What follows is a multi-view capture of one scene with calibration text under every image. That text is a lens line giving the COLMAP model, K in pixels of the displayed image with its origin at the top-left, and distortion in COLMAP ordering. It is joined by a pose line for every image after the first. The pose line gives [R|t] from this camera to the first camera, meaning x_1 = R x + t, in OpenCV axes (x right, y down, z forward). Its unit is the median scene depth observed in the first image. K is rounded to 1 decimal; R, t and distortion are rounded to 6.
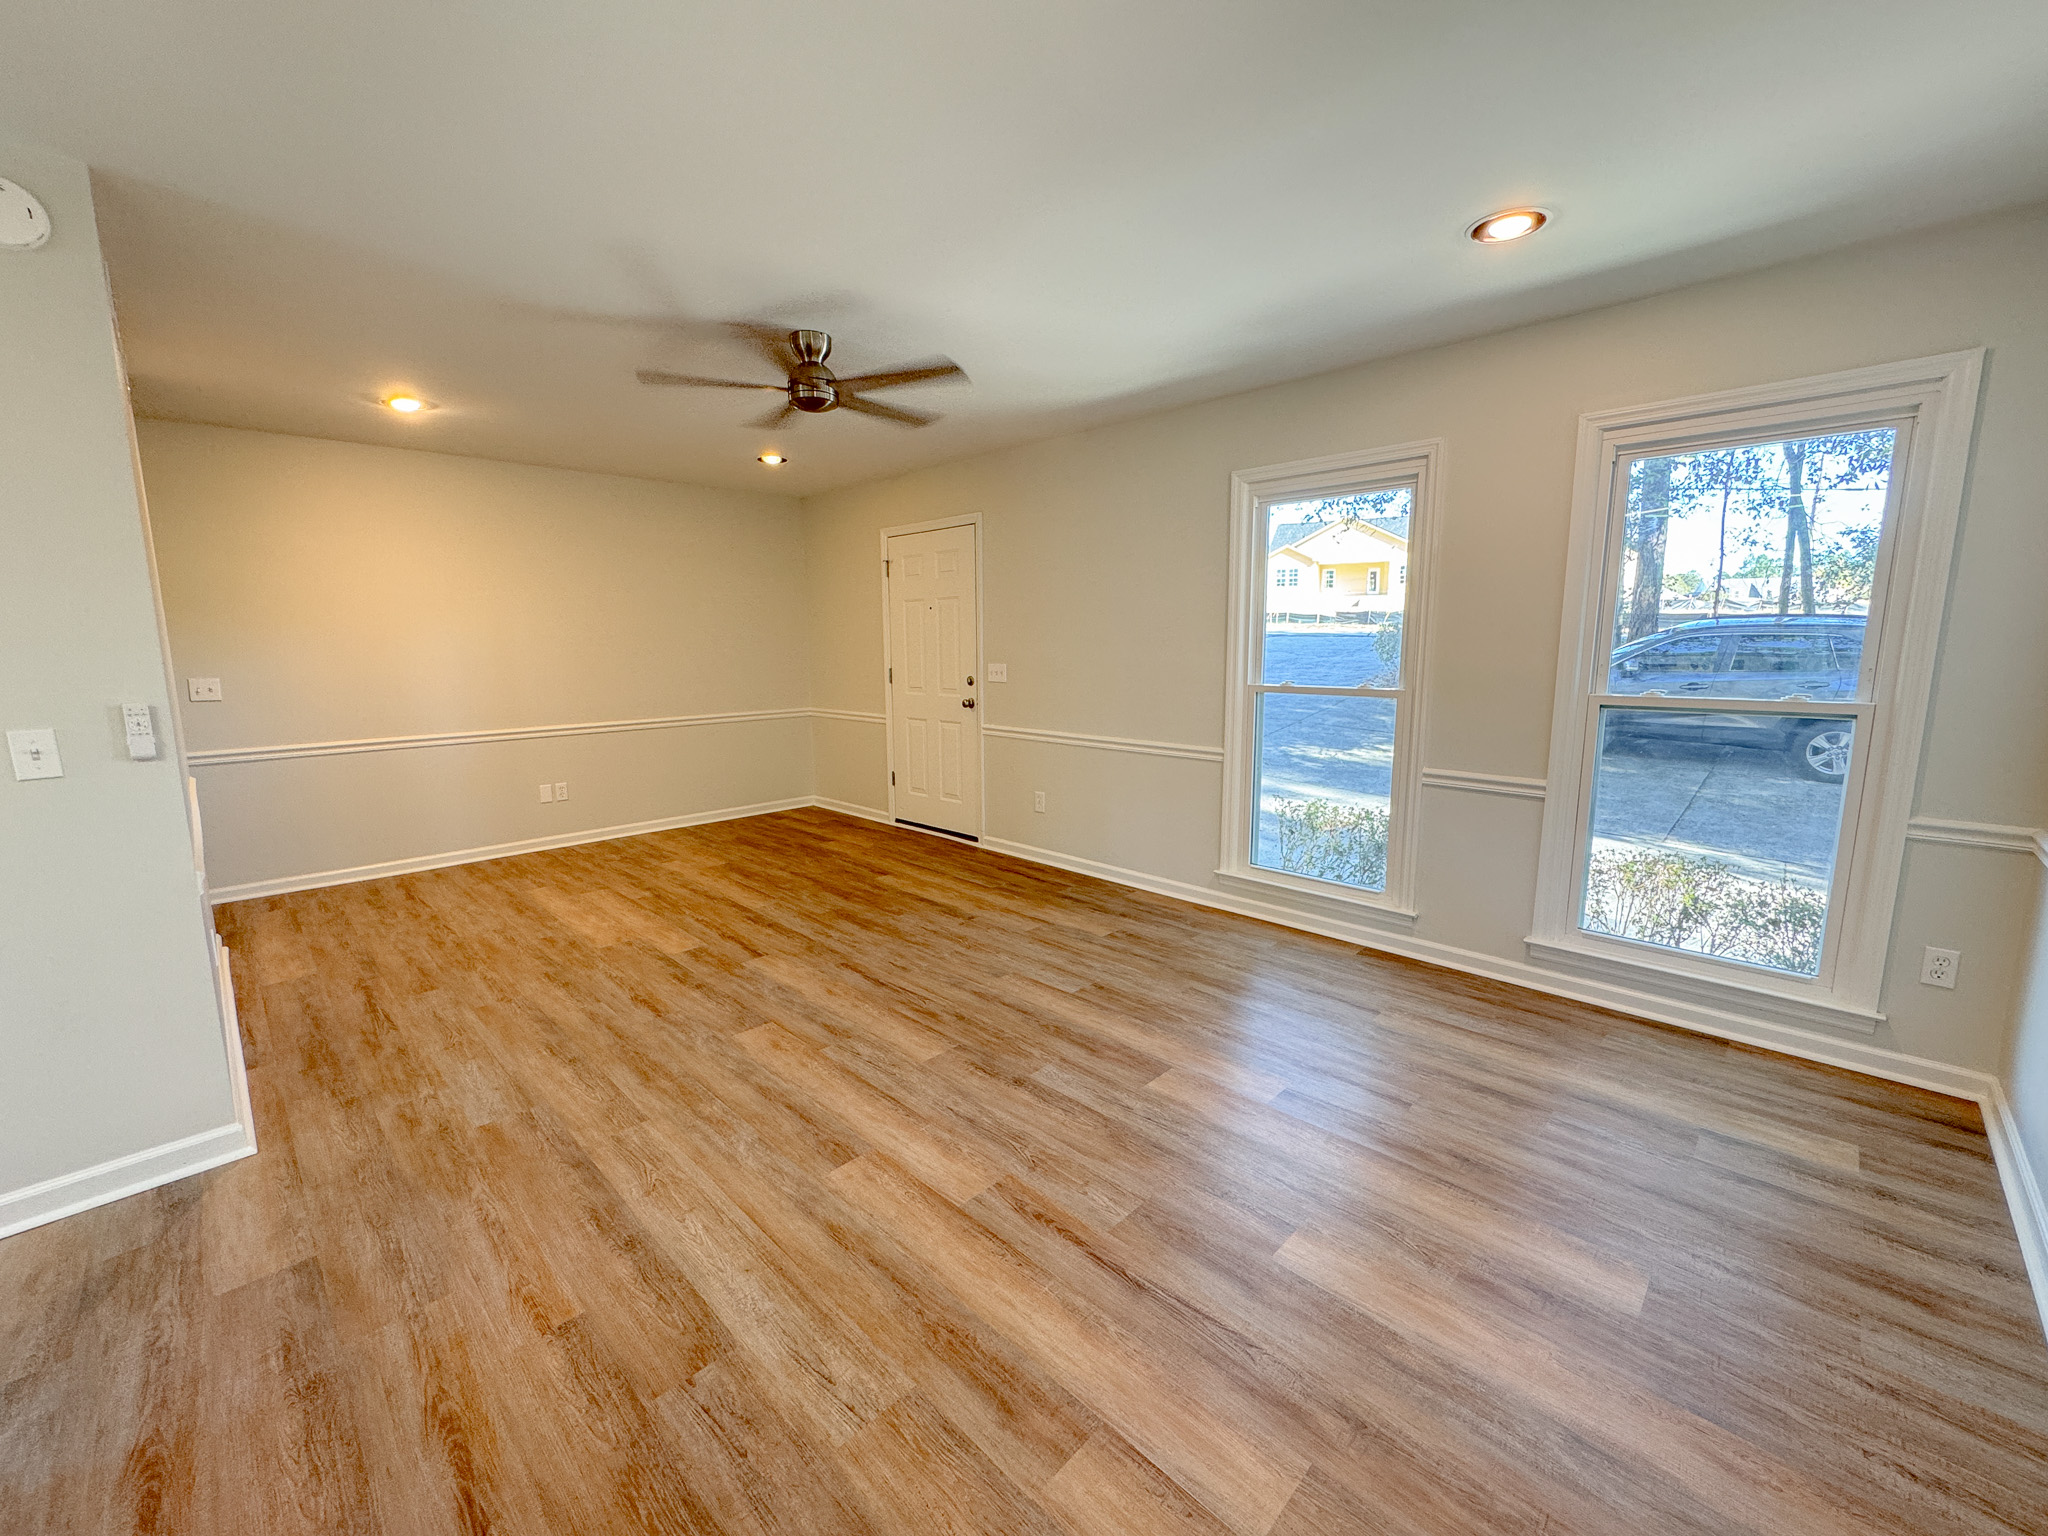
lens RADIAL K [[820.0, 0, 1024.0], [0, 820.0, 768.0], [0, 0, 1]] dist [-0.001750, -0.000162]
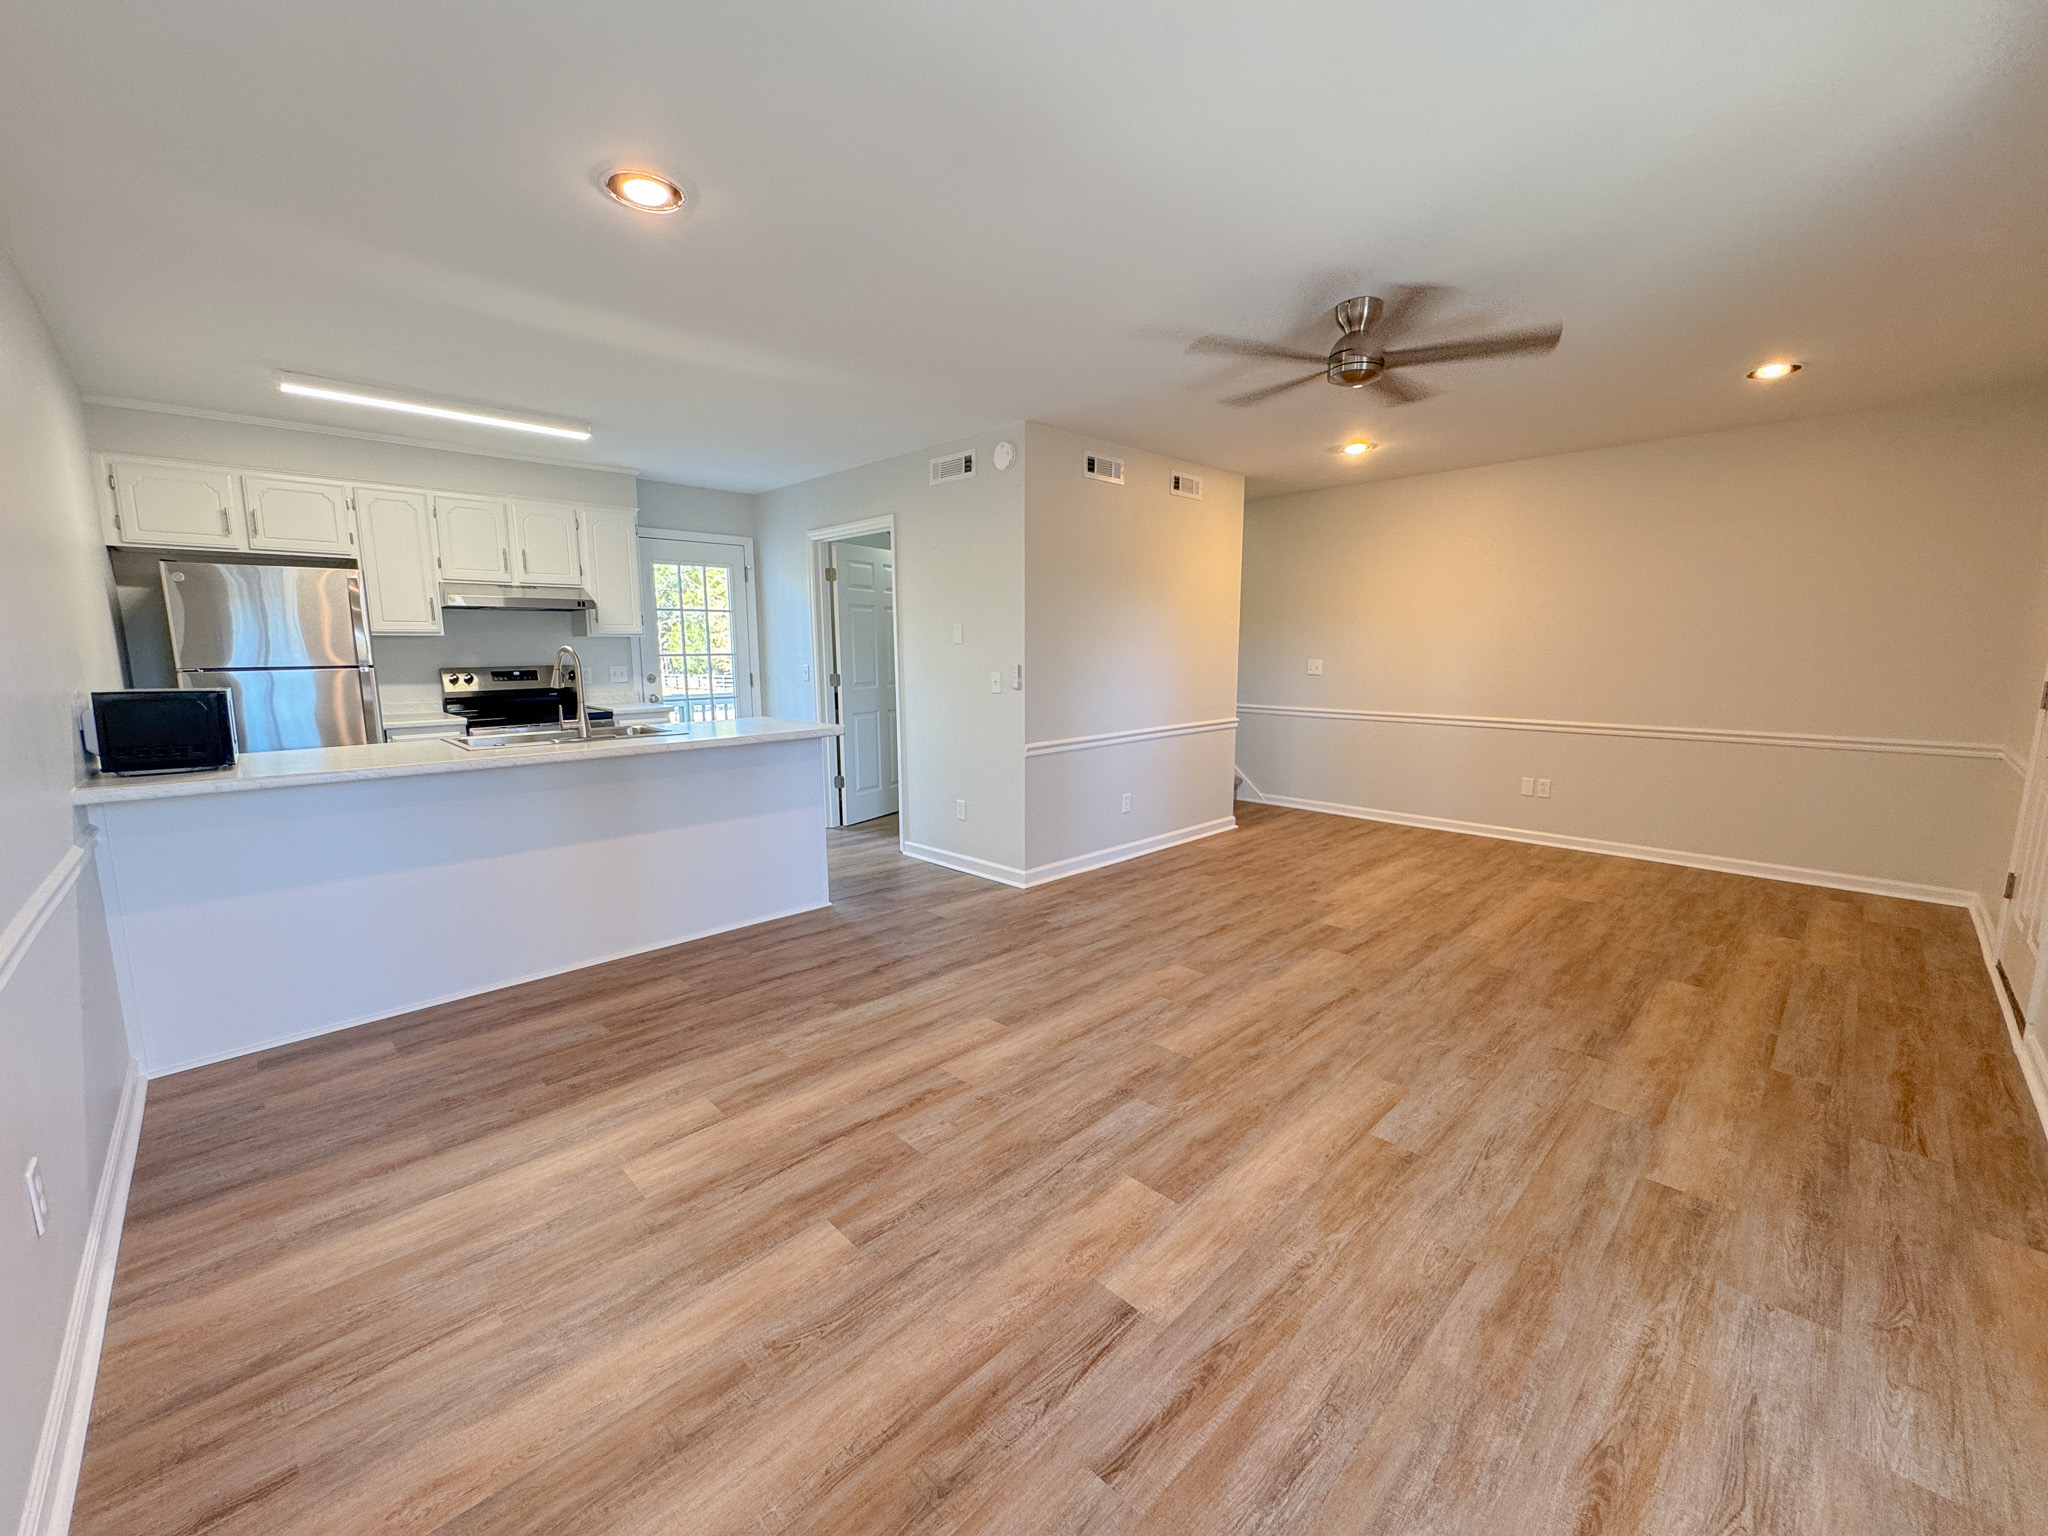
lens RADIAL K [[820.0, 0, 1024.0], [0, 820.0, 768.0], [0, 0, 1]] dist [-0.001750, -0.000162]
pose [[-0.018992, 0.156450, -0.987503, 0.684367], [-0.149173, 0.976183, 0.157525, -0.093790], [0.988629, 0.150300, 0.004798, 0.637376]]
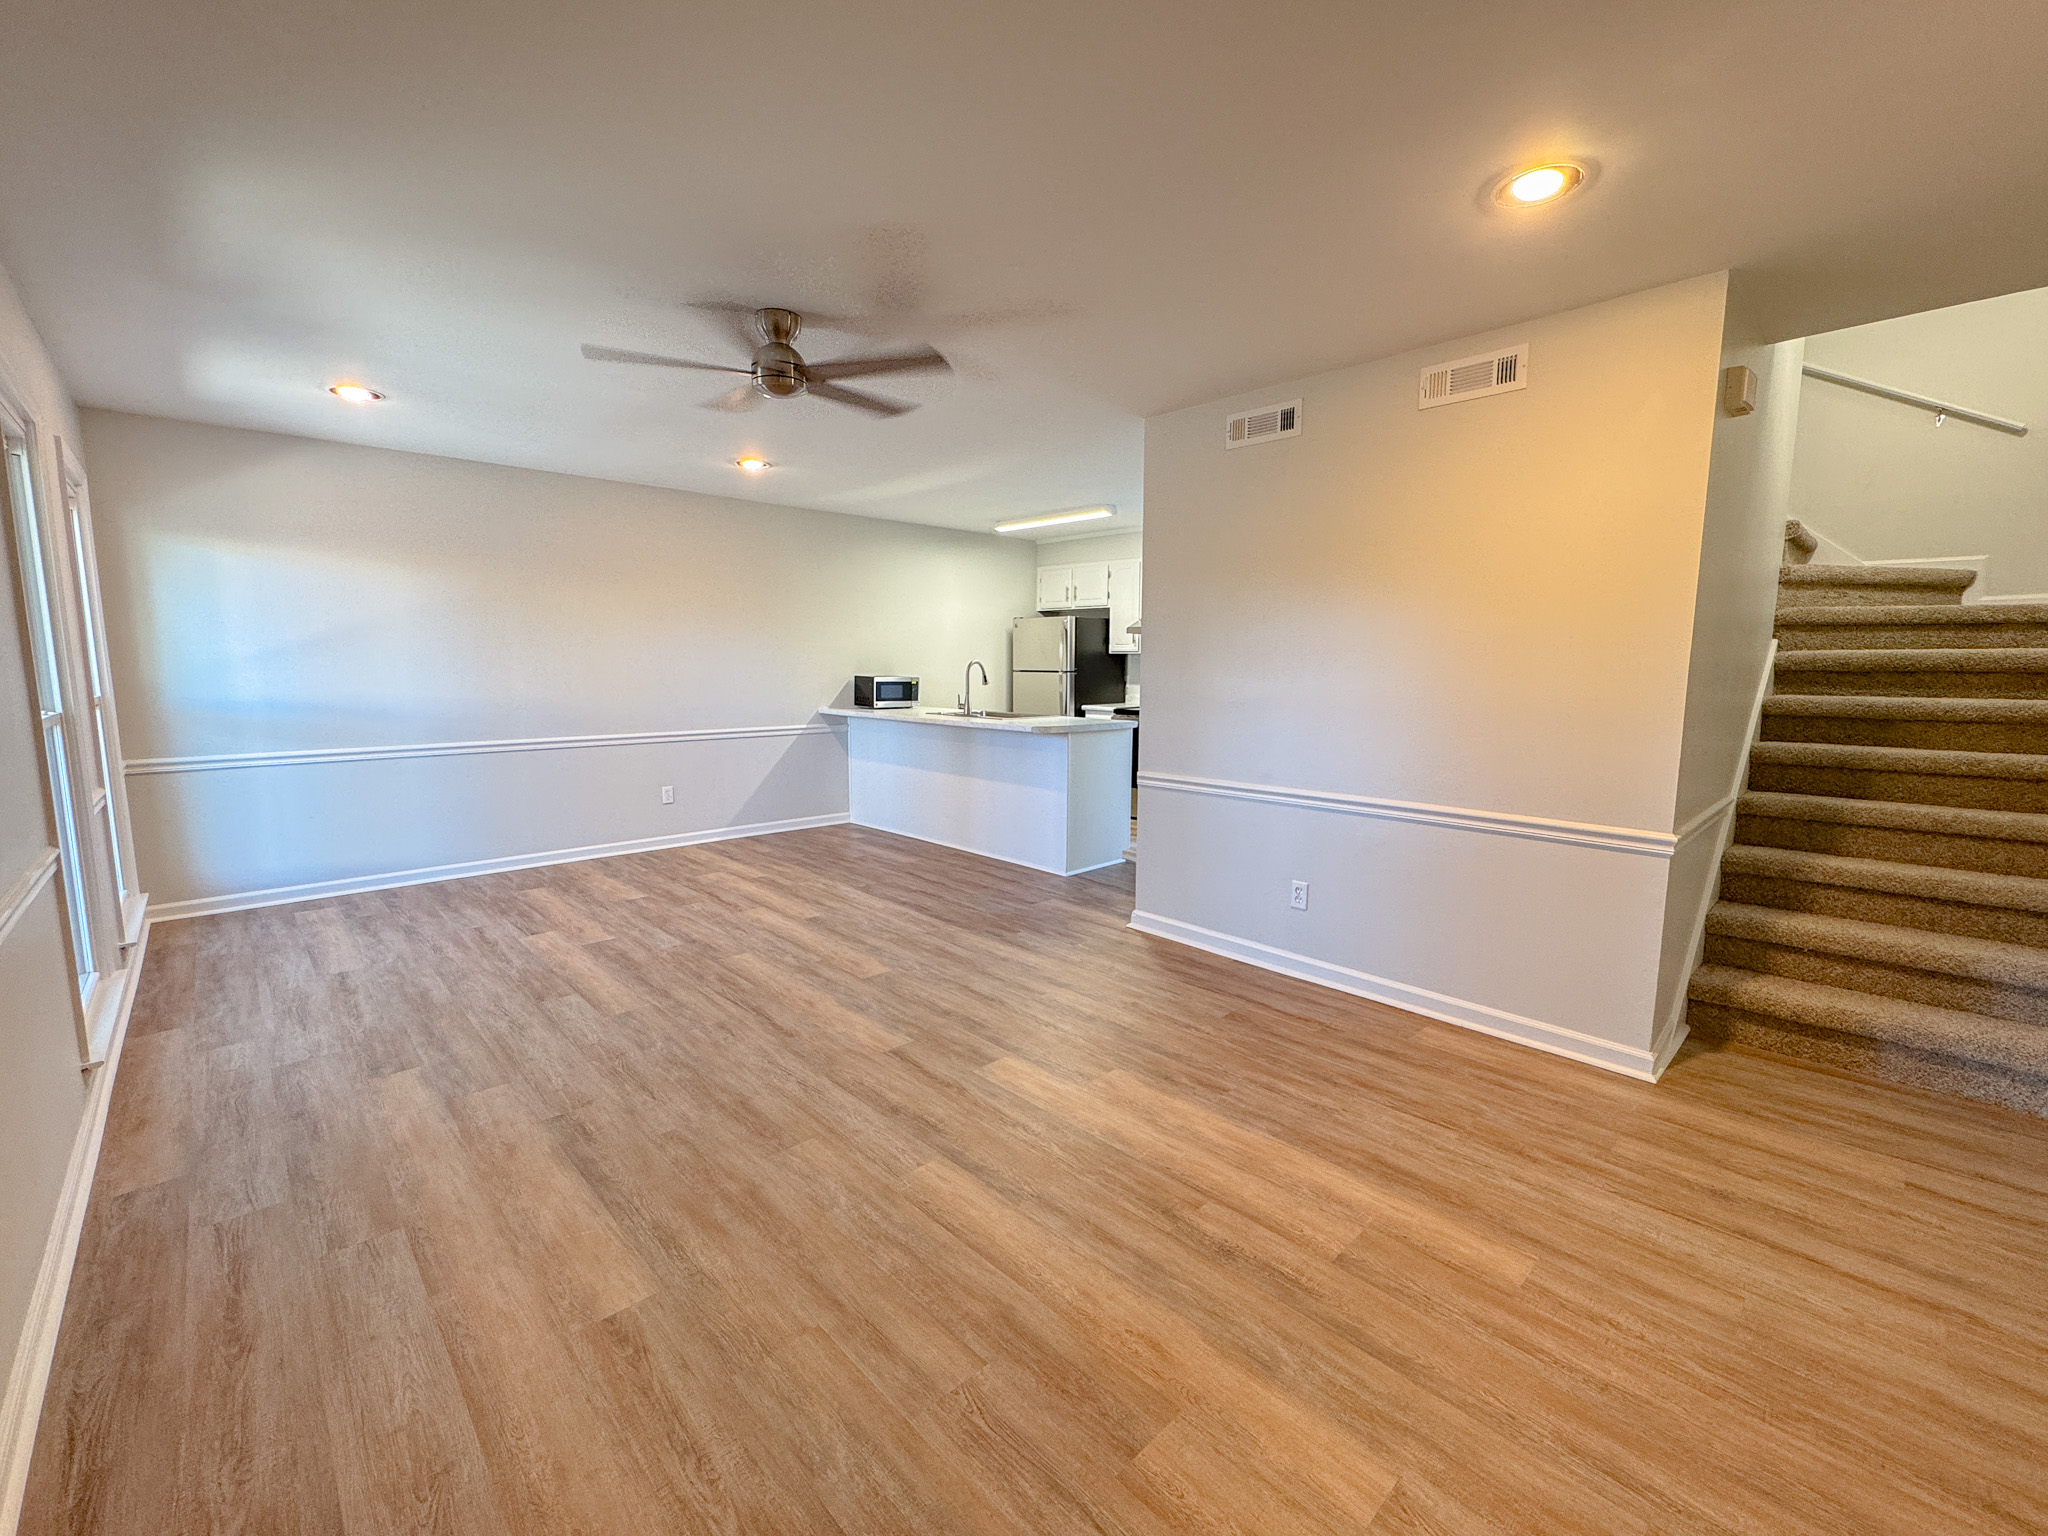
lens RADIAL K [[855.5, 0, 1024.0], [0, 855.5, 768.0], [0, 0, 1]] dist [-0.003343, -0.000297]
pose [[-0.999541, -0.001698, 0.030232, -0.515725], [0.006729, 0.960998, 0.276473, -0.278302], [-0.029523, 0.276550, -0.960546, 1.869550]]
